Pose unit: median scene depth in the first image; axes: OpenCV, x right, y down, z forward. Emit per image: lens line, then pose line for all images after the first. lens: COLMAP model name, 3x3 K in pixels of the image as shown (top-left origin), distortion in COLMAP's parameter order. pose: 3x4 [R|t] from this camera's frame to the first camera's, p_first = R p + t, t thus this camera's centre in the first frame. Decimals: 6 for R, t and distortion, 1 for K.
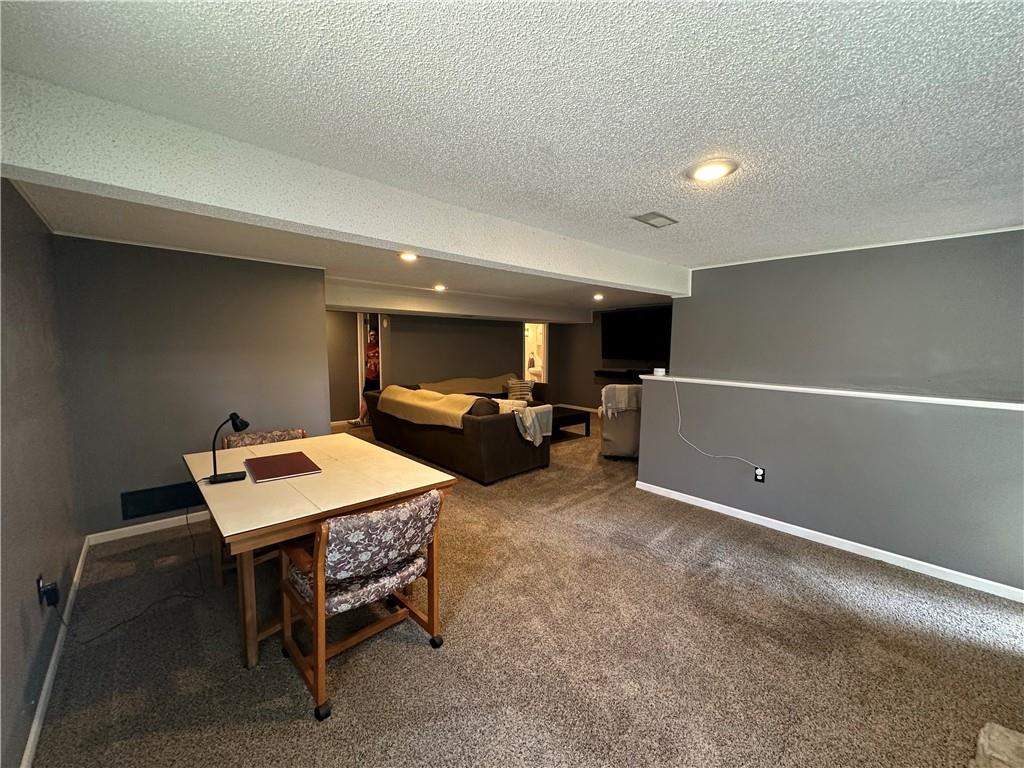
lens RADIAL K [[409.4, 0, 512.0], [0, 409.4, 384.0], [0, 0, 1]] dist [-0.002300, 0.000021]
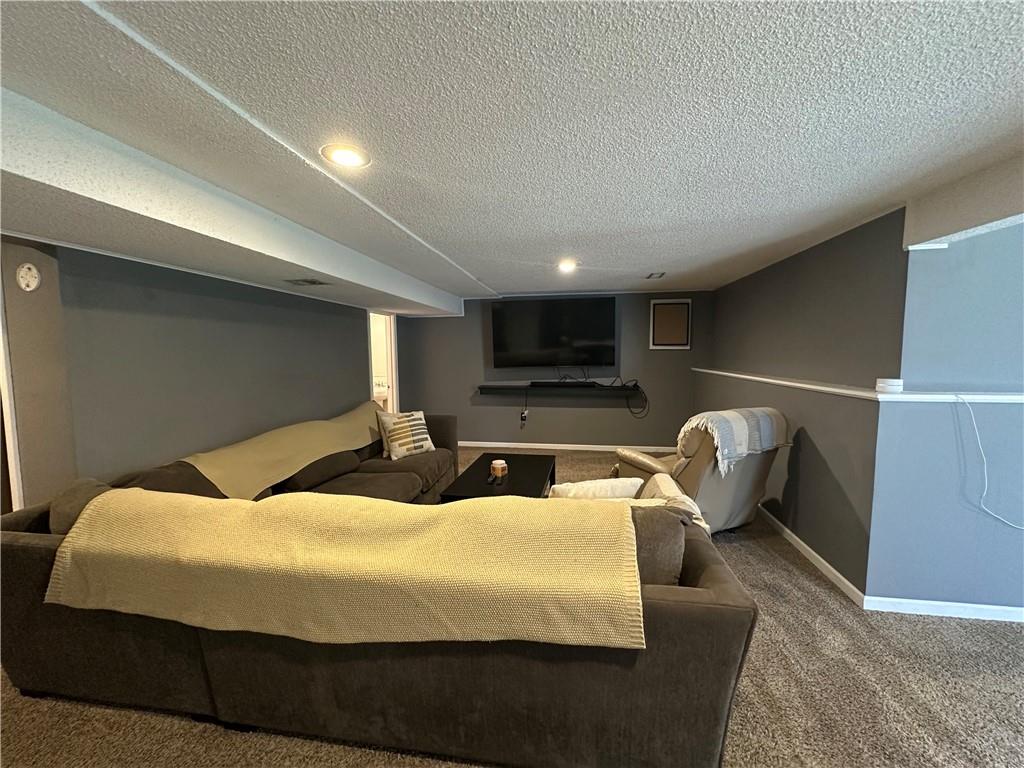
lens RADIAL K [[409.4, 0, 512.0], [0, 409.4, 384.0], [0, 0, 1]] dist [-0.002300, 0.000021]
pose [[0.781476, -0.060933, 0.620952, -0.255918], [0.075049, 0.997174, 0.003401, -0.049560], [-0.619405, 0.043944, 0.783841, 0.627184]]
